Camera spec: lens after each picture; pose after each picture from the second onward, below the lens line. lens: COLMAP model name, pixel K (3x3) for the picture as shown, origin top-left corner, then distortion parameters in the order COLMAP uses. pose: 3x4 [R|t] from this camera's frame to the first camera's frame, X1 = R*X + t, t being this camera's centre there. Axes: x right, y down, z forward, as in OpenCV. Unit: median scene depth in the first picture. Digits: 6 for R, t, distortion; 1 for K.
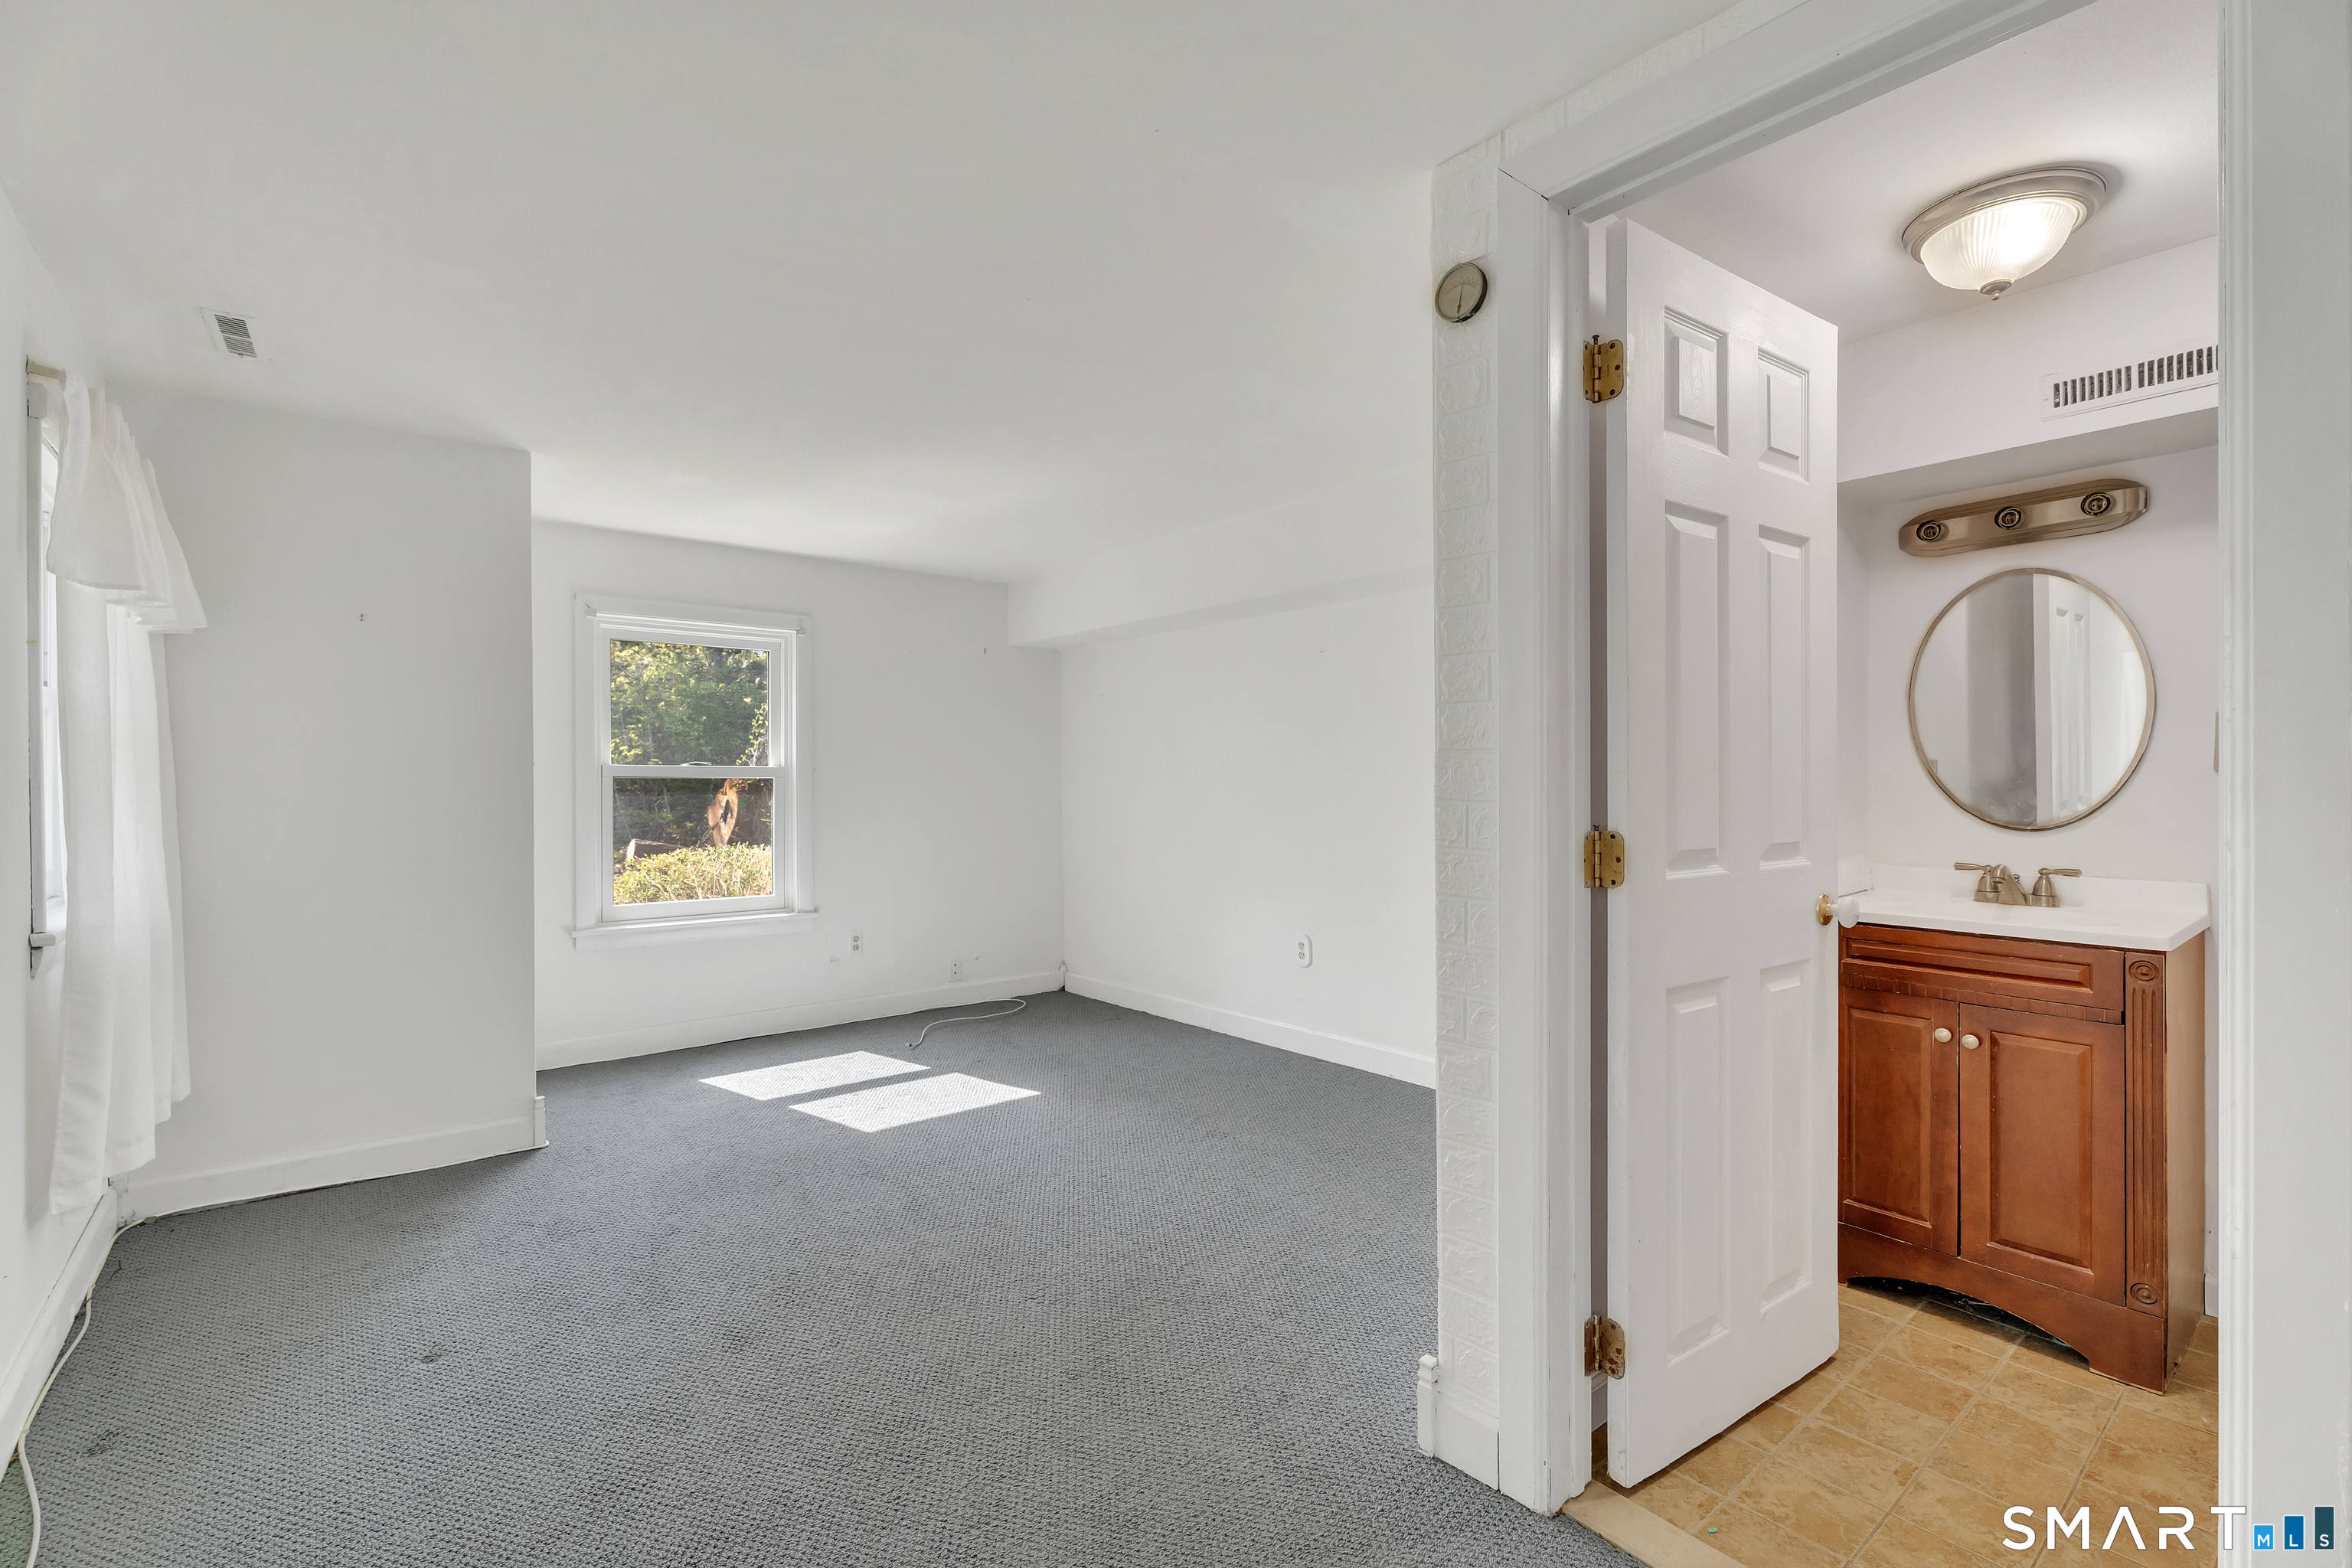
lens RADIAL K [[1094.9, 0, 1162.3], [0, 1094.9, 779.6], [0, 0, 1]] dist [0.003437, 0.000631]
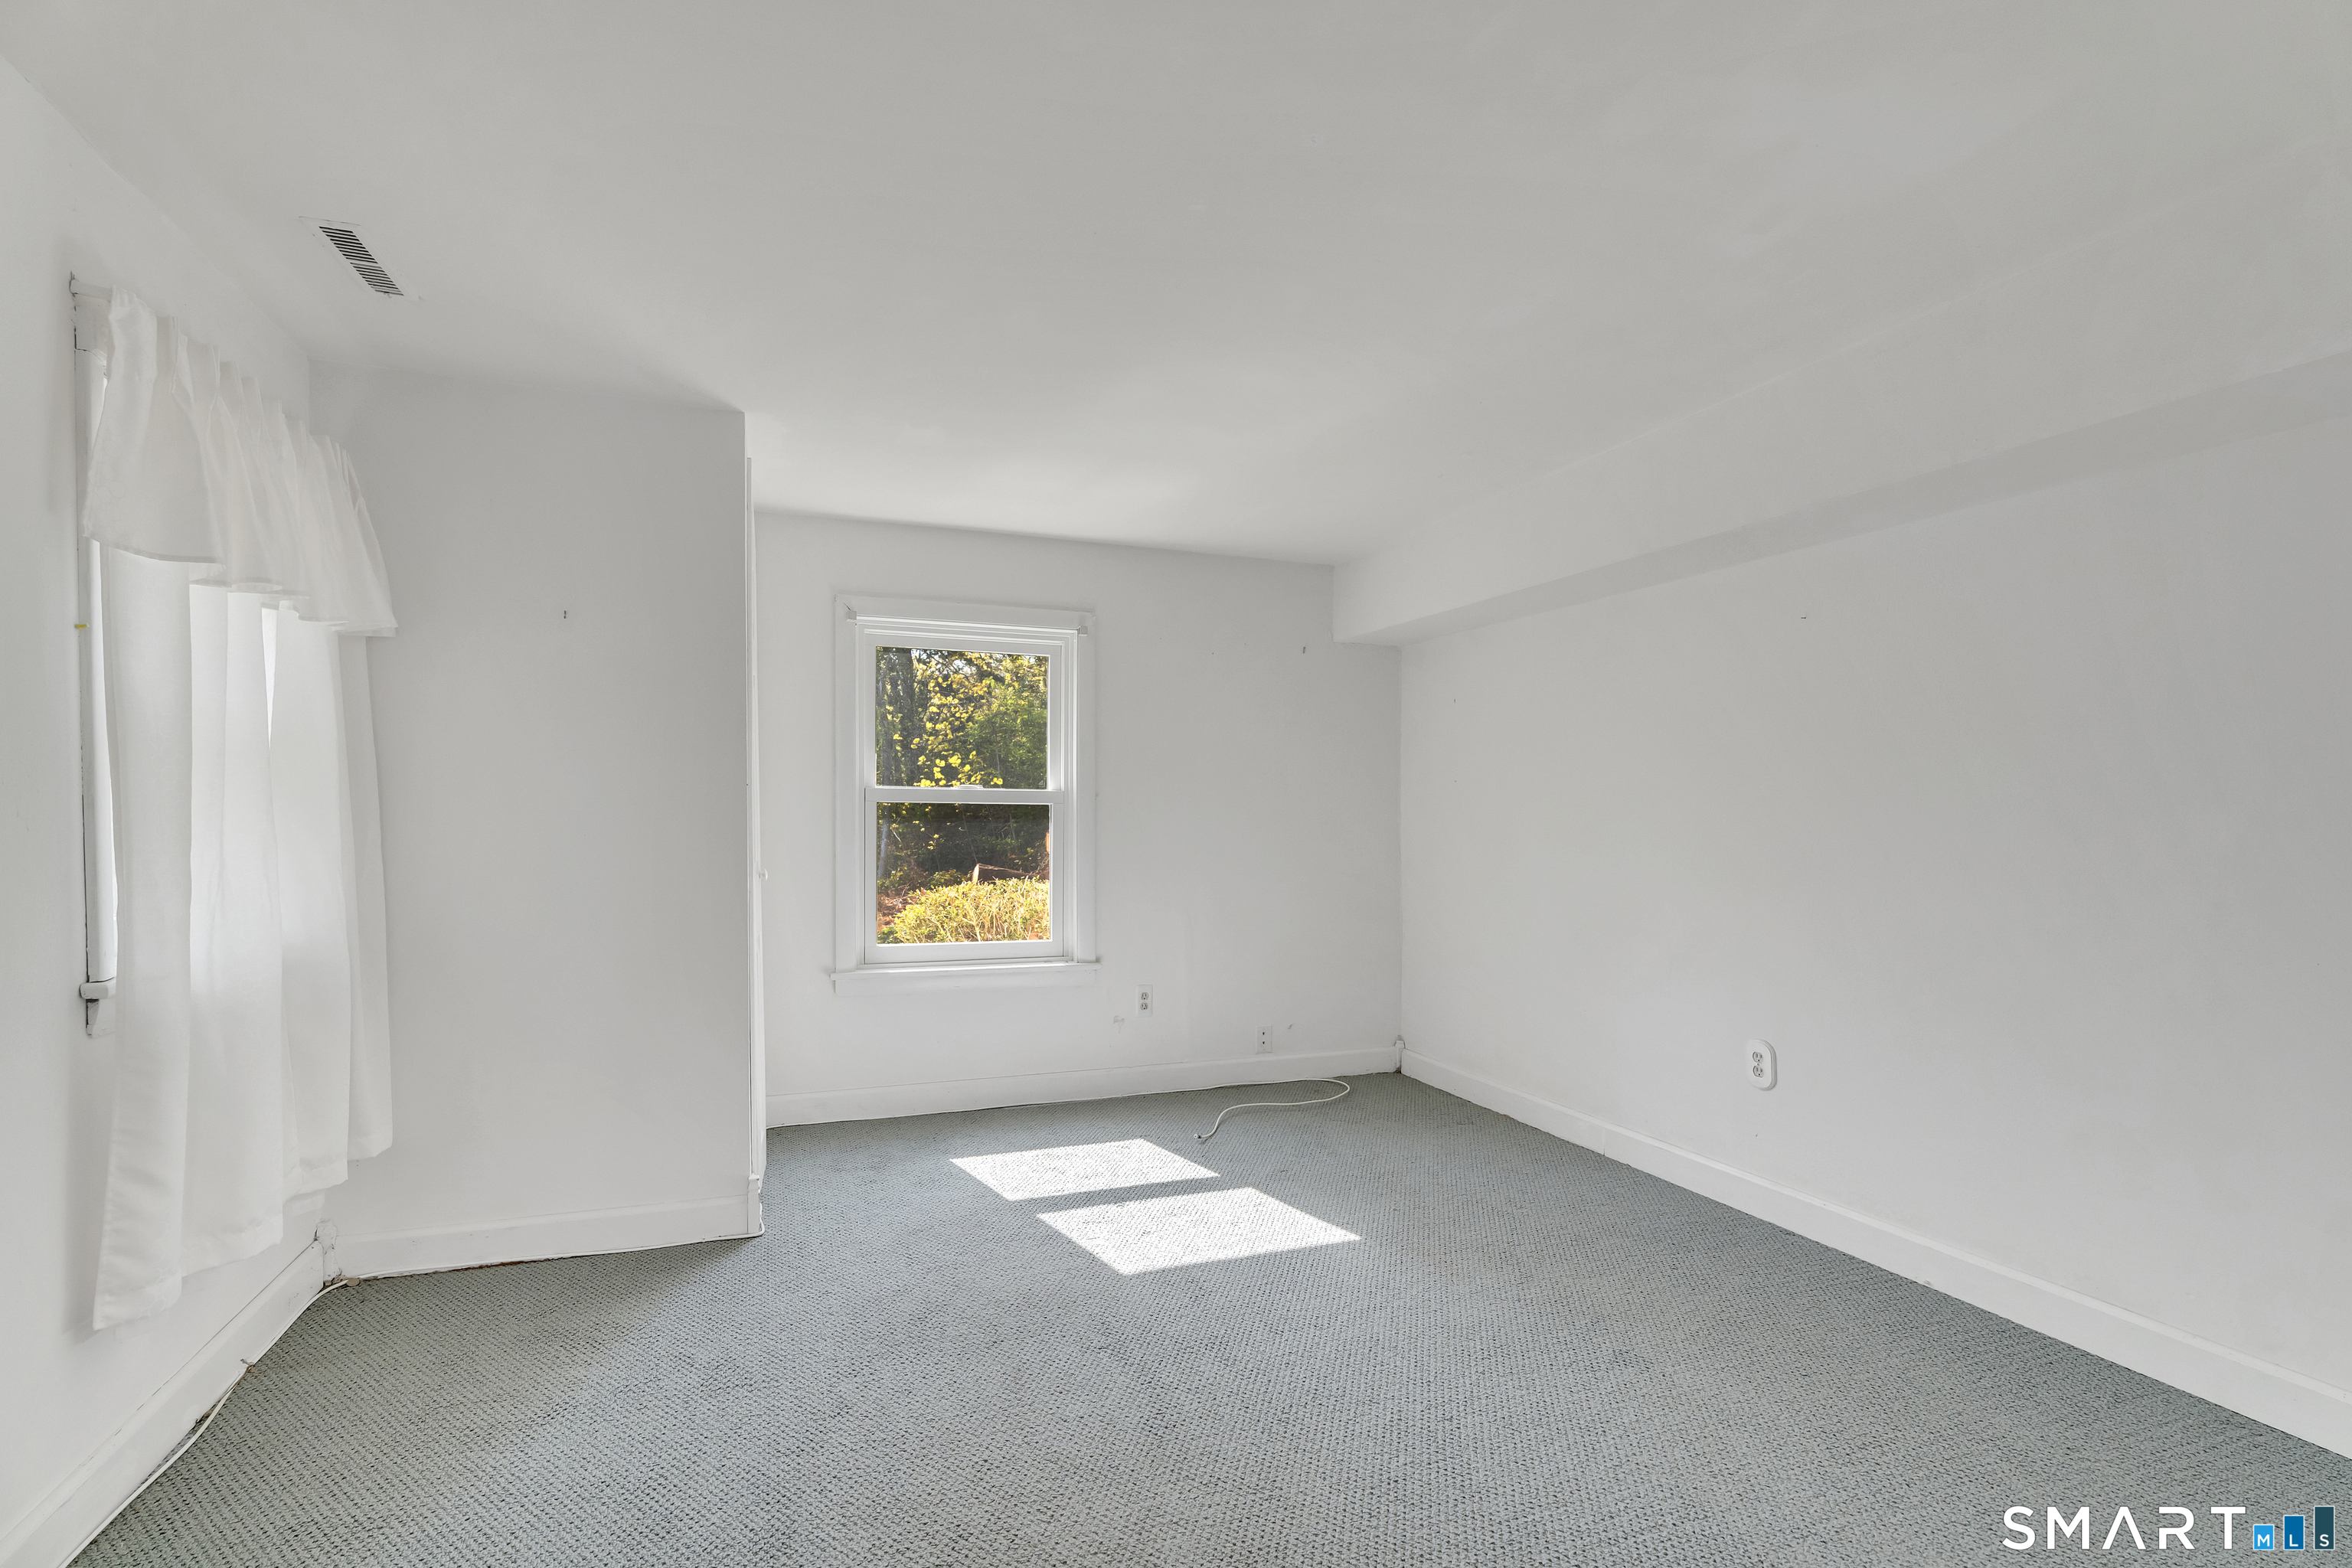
lens RADIAL K [[1044.9, 0, 1120.4], [0, 1044.9, 827.4], [0, 0, 1]] dist [-0.002929, -0.000410]
pose [[0.934666, 0.014792, -0.355220, -0.017624], [-0.008985, 0.999798, 0.017992, 0.001784], [0.355414, -0.013625, 0.934610, 0.312104]]
